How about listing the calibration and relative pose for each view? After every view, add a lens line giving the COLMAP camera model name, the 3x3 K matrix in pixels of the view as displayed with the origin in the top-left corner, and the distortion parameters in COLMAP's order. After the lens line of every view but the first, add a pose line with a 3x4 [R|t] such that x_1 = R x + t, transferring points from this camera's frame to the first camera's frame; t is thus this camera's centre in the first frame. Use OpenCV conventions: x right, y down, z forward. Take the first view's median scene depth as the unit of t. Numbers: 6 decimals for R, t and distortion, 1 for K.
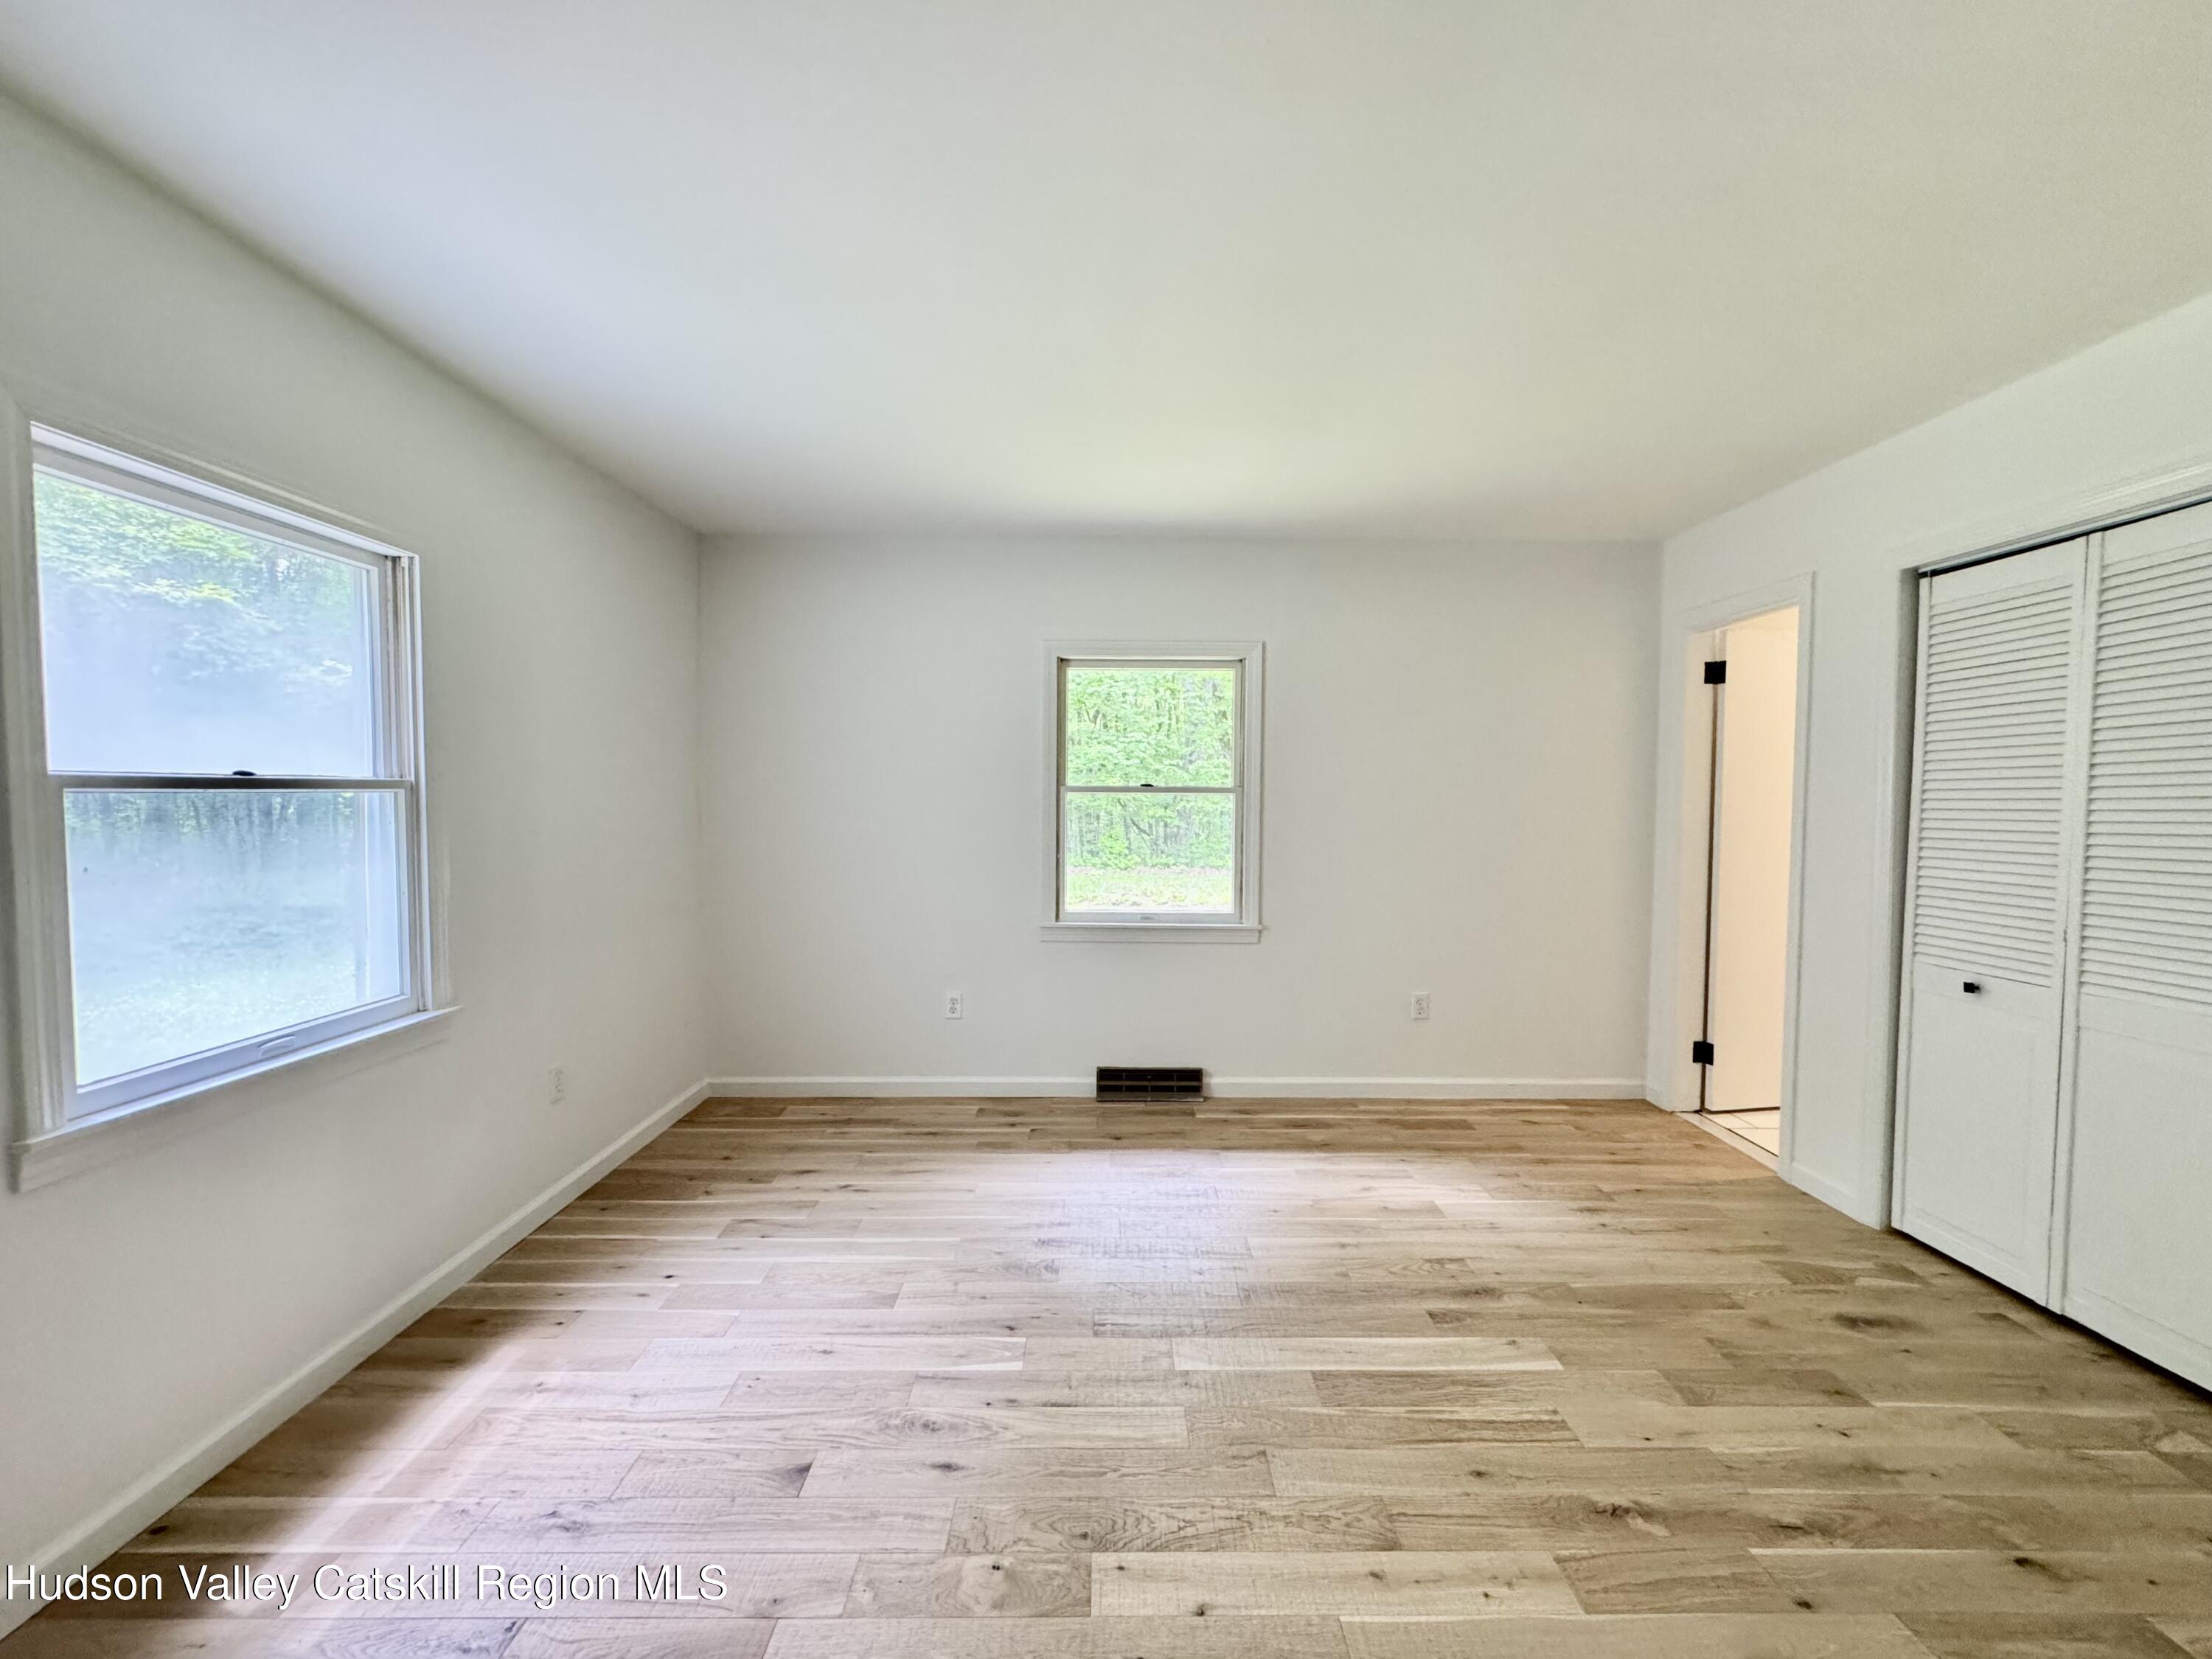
lens RADIAL K [[909.6, 0, 1111.1], [0, 909.6, 834.4], [0, 0, 1]] dist [0.001690, 0.000462]
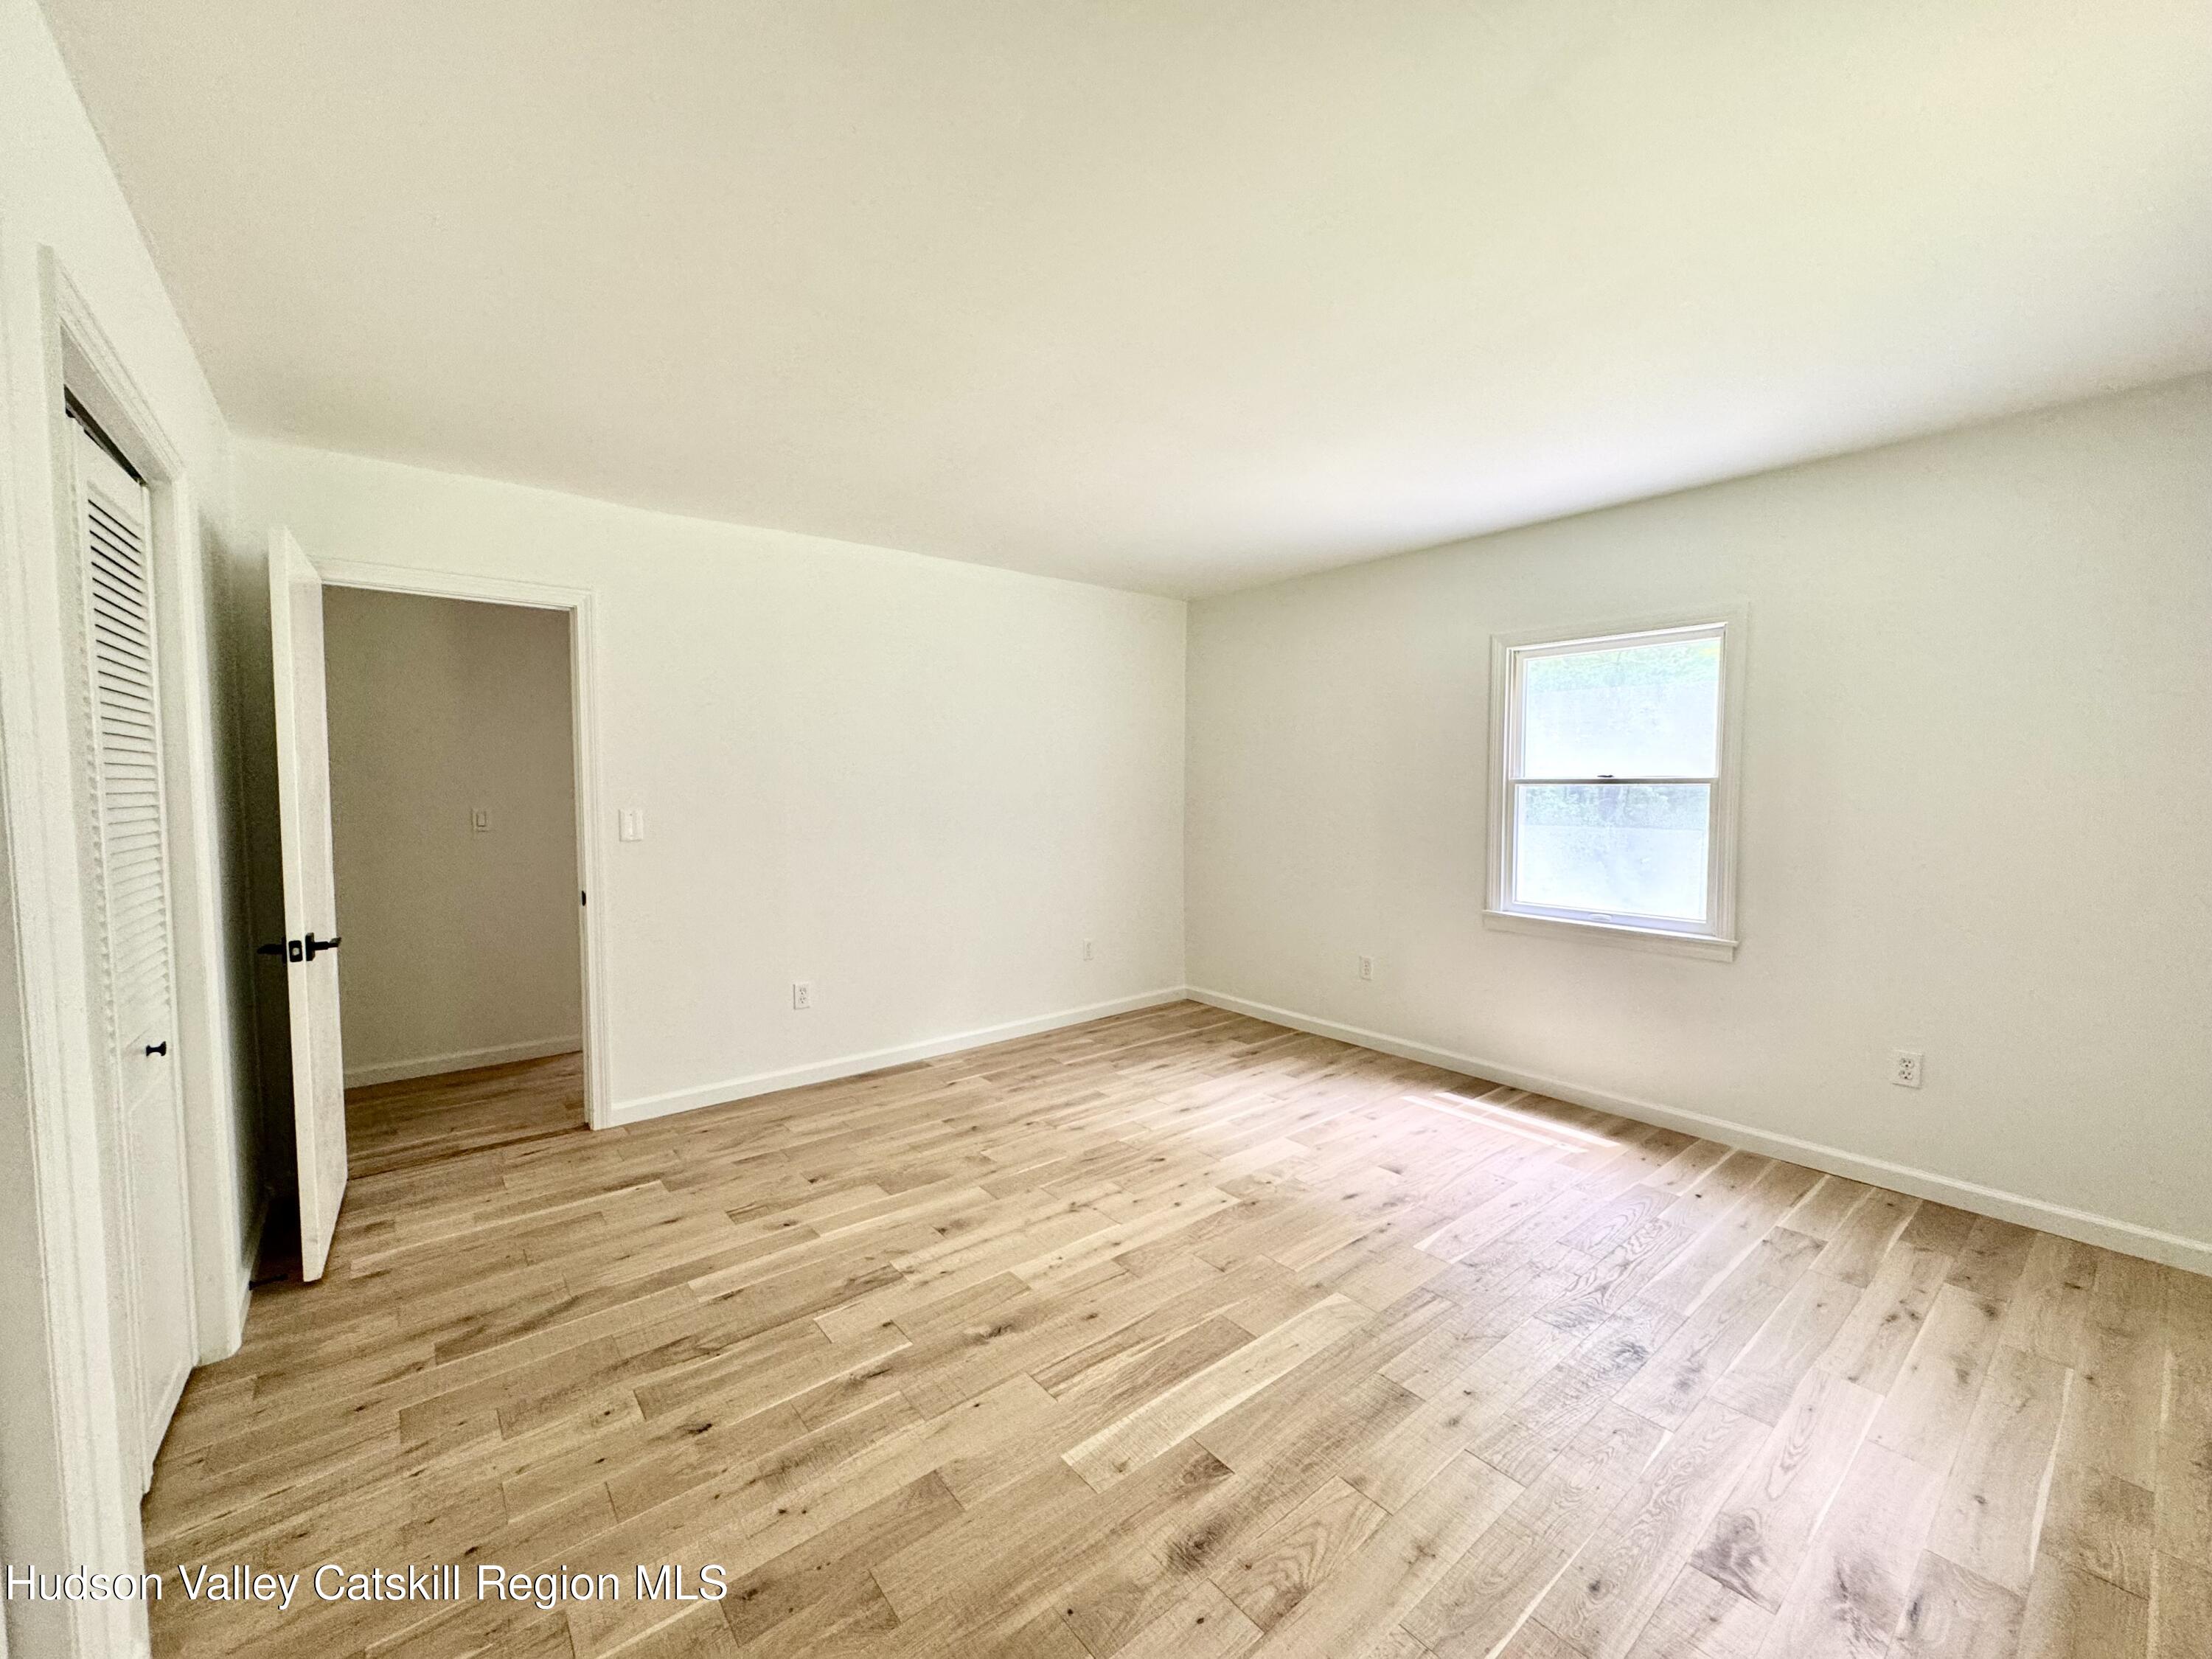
lens RADIAL K [[887.1, 0, 1106.0], [0, 887.1, 829.5], [0, 0, 1]] dist [0.000481, 0.000373]
pose [[-0.782709, 0.029609, -0.621683, 1.015923], [-0.030658, 0.995821, 0.086027, -0.078956], [0.621632, 0.086394, -0.778530, 1.708743]]
